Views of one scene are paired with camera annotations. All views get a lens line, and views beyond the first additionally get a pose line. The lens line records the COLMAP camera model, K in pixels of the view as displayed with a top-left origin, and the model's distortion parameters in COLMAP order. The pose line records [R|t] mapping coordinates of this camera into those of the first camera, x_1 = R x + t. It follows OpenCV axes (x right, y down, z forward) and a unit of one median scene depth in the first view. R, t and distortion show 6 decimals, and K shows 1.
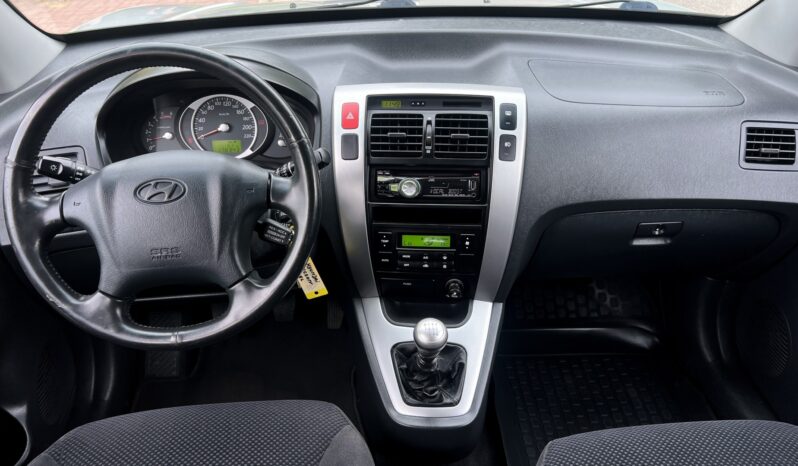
lens RADIAL K [[627.4, 0, 399.0], [0, 627.4, 233.0], [0, 0, 1]] dist [0.105418, -0.196513]
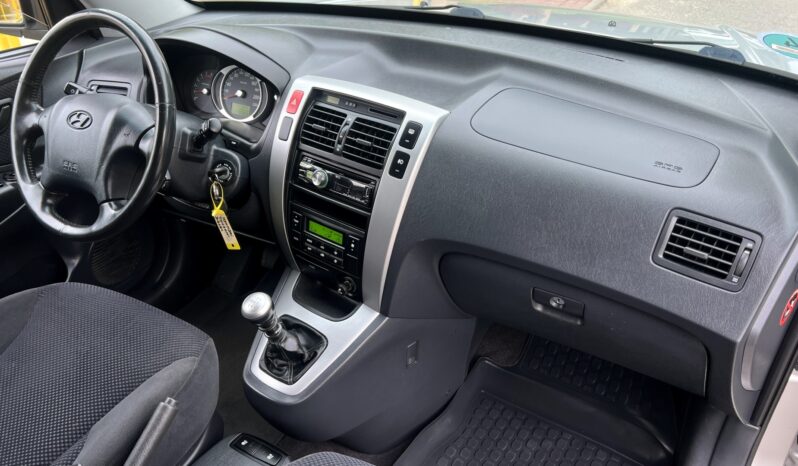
lens RADIAL K [[627.4, 0, 399.0], [0, 627.4, 233.0], [0, 0, 1]] dist [0.105418, -0.196513]
pose [[0.823873, 0.297014, -0.482717, 0.668382], [-0.295357, 0.951896, 0.081601, -0.110695], [0.483733, 0.075346, 0.871966, 0.138326]]
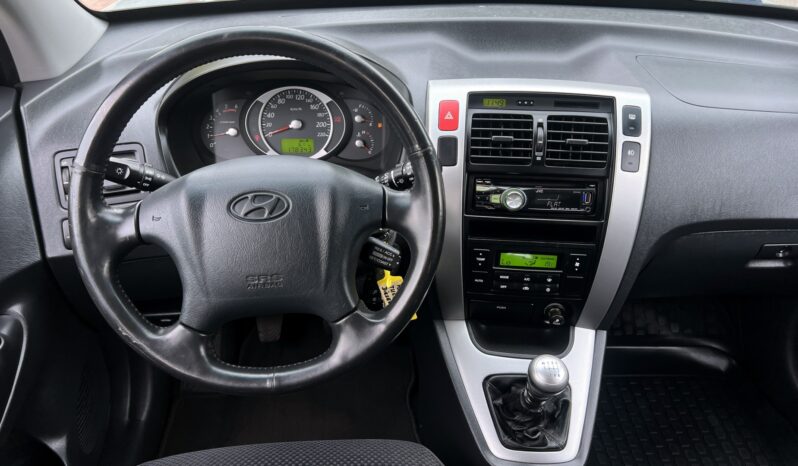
lens RADIAL K [[627.4, 0, 399.0], [0, 627.4, 233.0], [0, 0, 1]] dist [0.105418, -0.196513]
pose [[0.999612, 0.023346, 0.015166, -0.153826], [-0.023610, 0.999568, 0.017496, -0.036976], [-0.014751, -0.017847, 0.999732, 0.127523]]
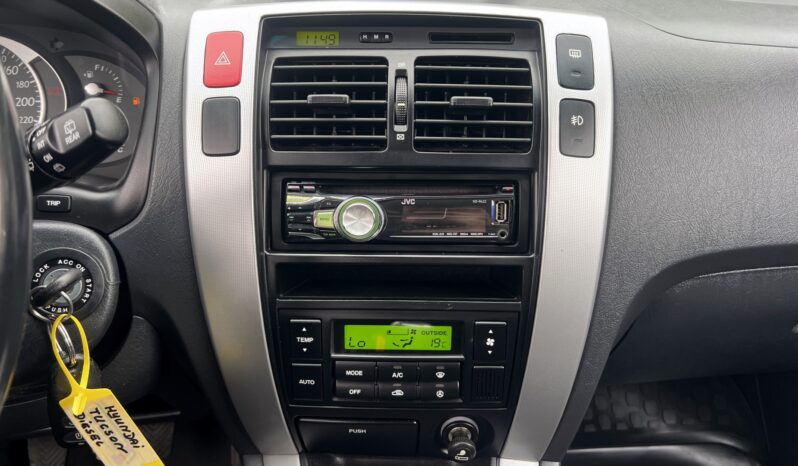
lens RADIAL K [[627.4, 0, 399.0], [0, 627.4, 233.0], [0, 0, 1]] dist [0.105418, -0.196513]
pose [[0.998577, -0.009432, 0.052485, 0.021353], [0.013840, 0.996347, -0.084272, -0.024360], [-0.051498, 0.084878, 0.995060, 0.553897]]
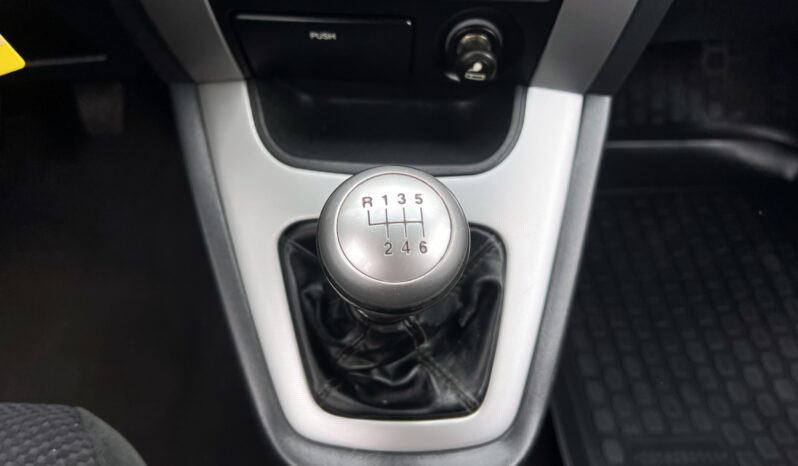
lens RADIAL K [[627.4, 0, 399.0], [0, 627.4, 233.0], [0, 0, 1]] dist [0.105418, -0.196513]
pose [[0.999397, -0.010159, 0.033197, 0.041127], [-0.000718, 0.949978, 0.312317, 0.080096], [-0.034709, -0.312153, 0.949398, 0.707408]]
